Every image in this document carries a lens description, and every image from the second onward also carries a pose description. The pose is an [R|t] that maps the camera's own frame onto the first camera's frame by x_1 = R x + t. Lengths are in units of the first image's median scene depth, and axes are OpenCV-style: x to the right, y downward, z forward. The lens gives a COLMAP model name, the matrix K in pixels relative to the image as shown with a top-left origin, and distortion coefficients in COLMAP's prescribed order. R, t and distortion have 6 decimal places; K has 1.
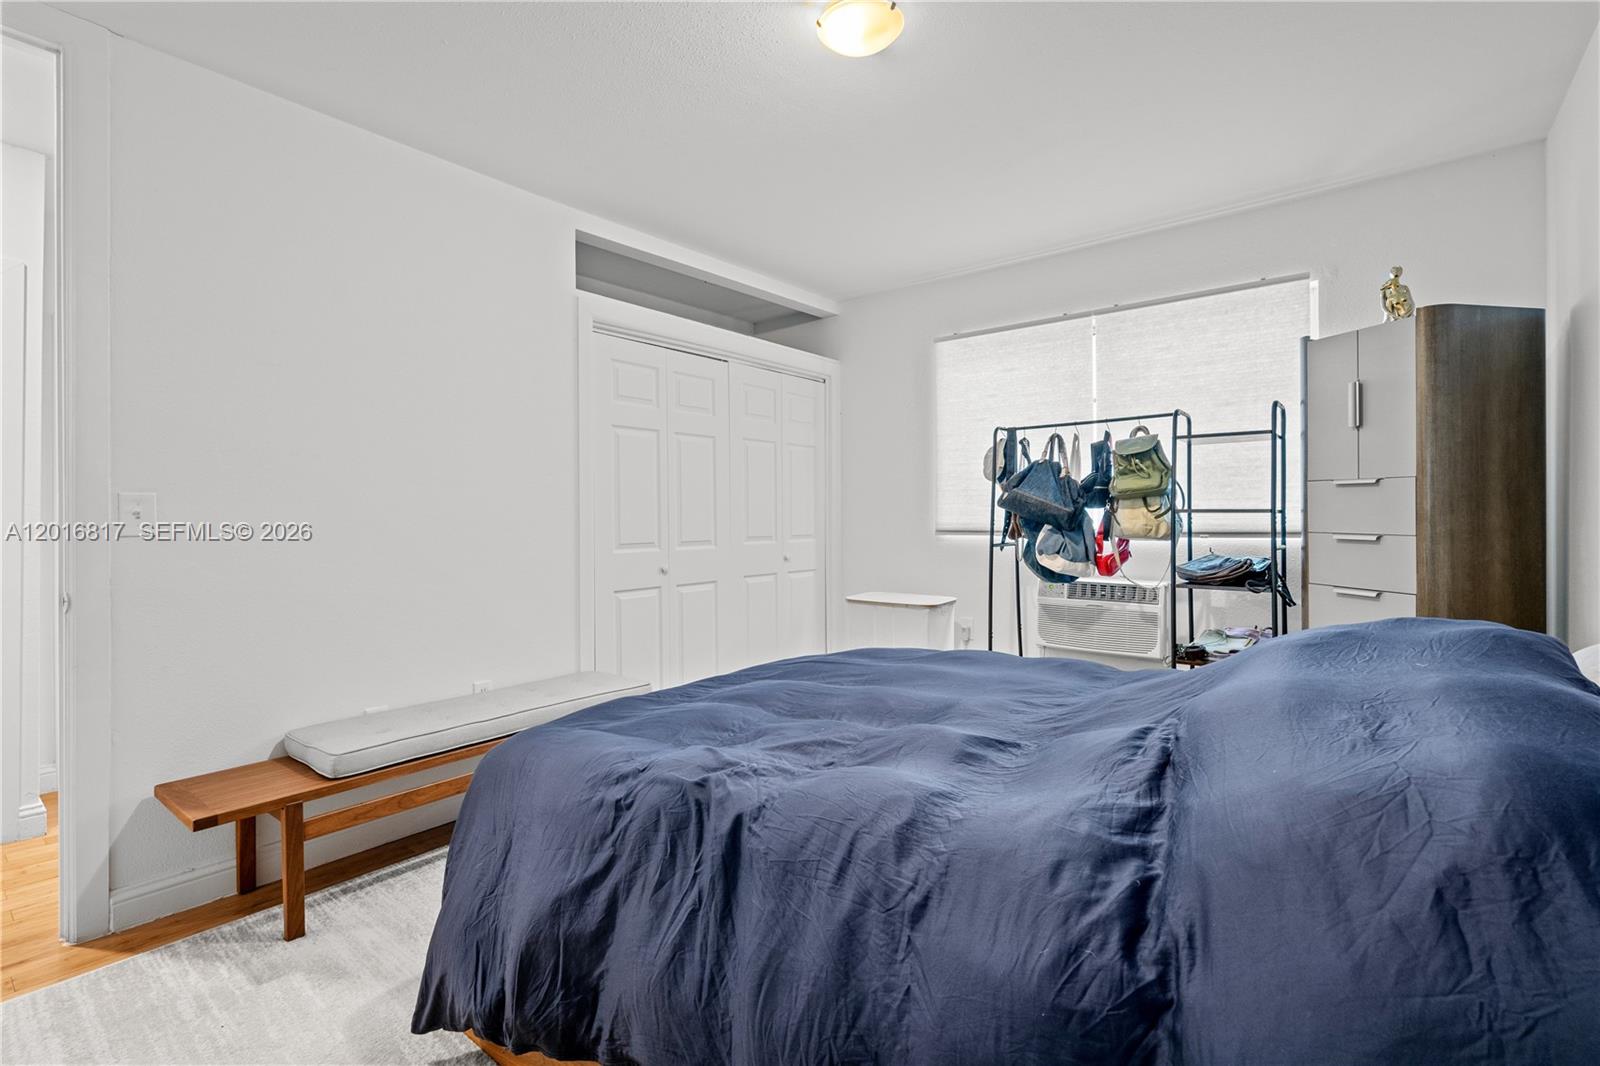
lens RADIAL K [[729.8, 0, 787.5], [0, 729.8, 520.4], [0, 0, 1]] dist [-0.001423, 0.000341]
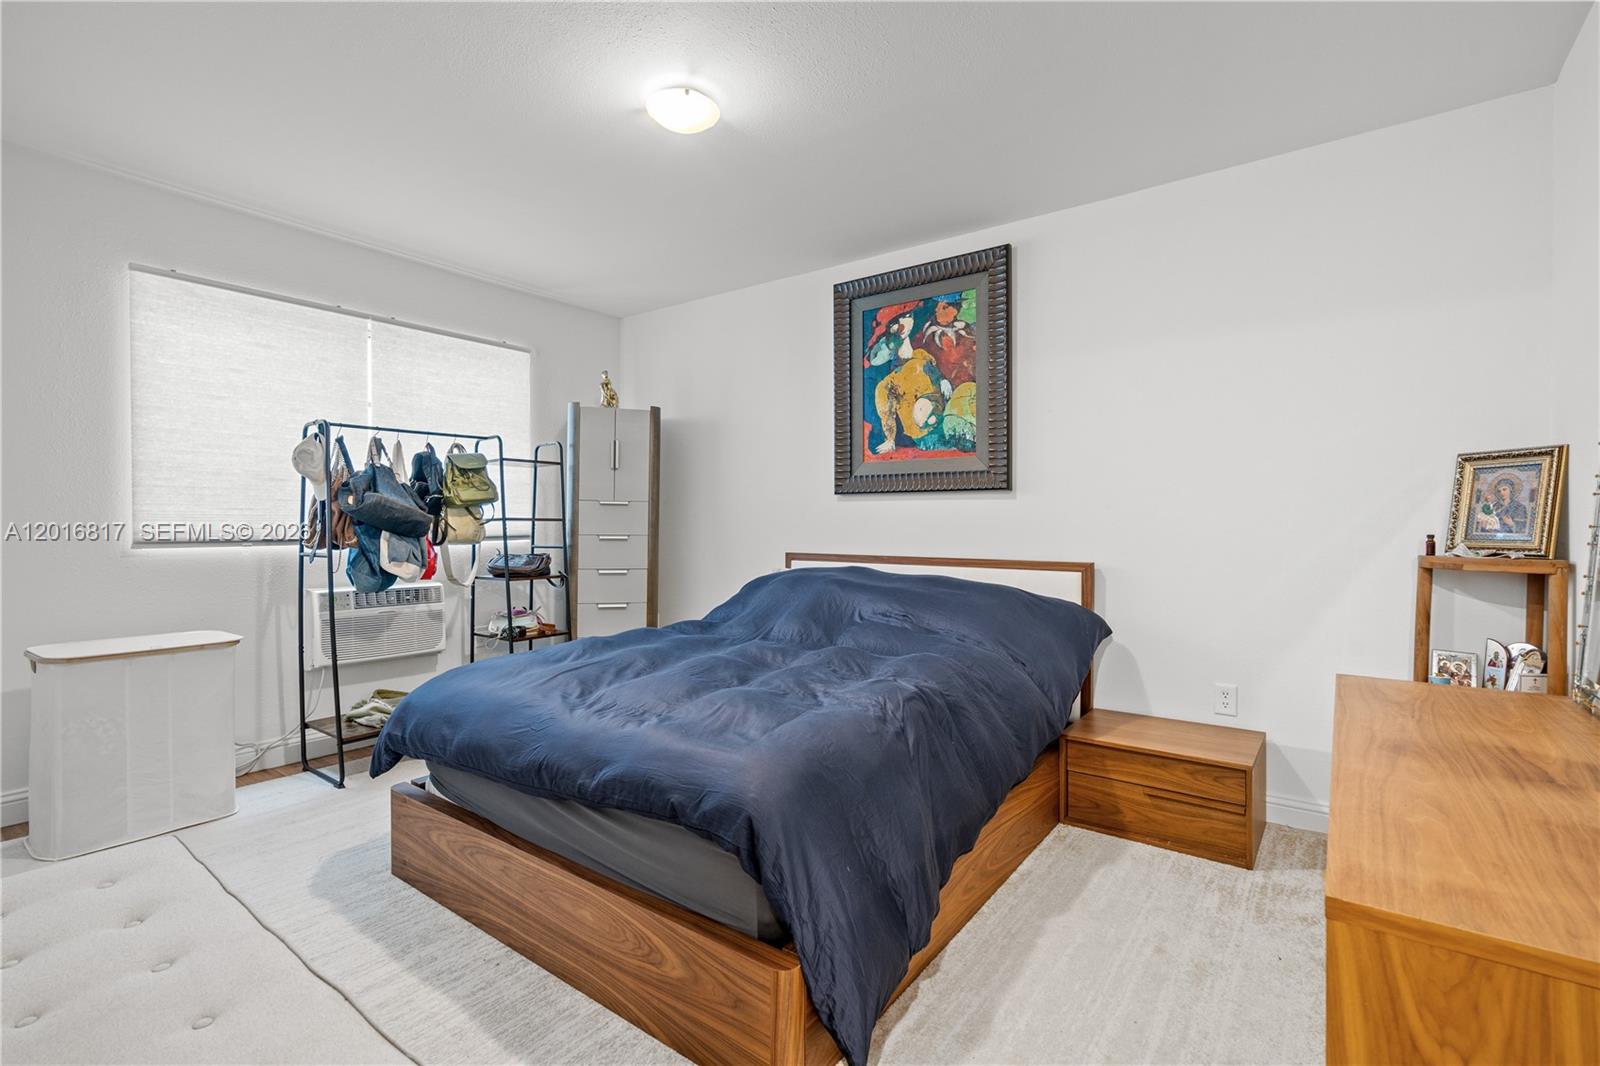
lens RADIAL K [[729.8, 0, 791.7], [0, 729.8, 531.2], [0, 0, 1]] dist [-0.001423, 0.000341]
pose [[-0.043725, -0.005559, 0.999028, -0.629670], [0.003904, 0.999976, 0.005735, 0.001935], [-0.999036, 0.004151, -0.043702, 0.504730]]
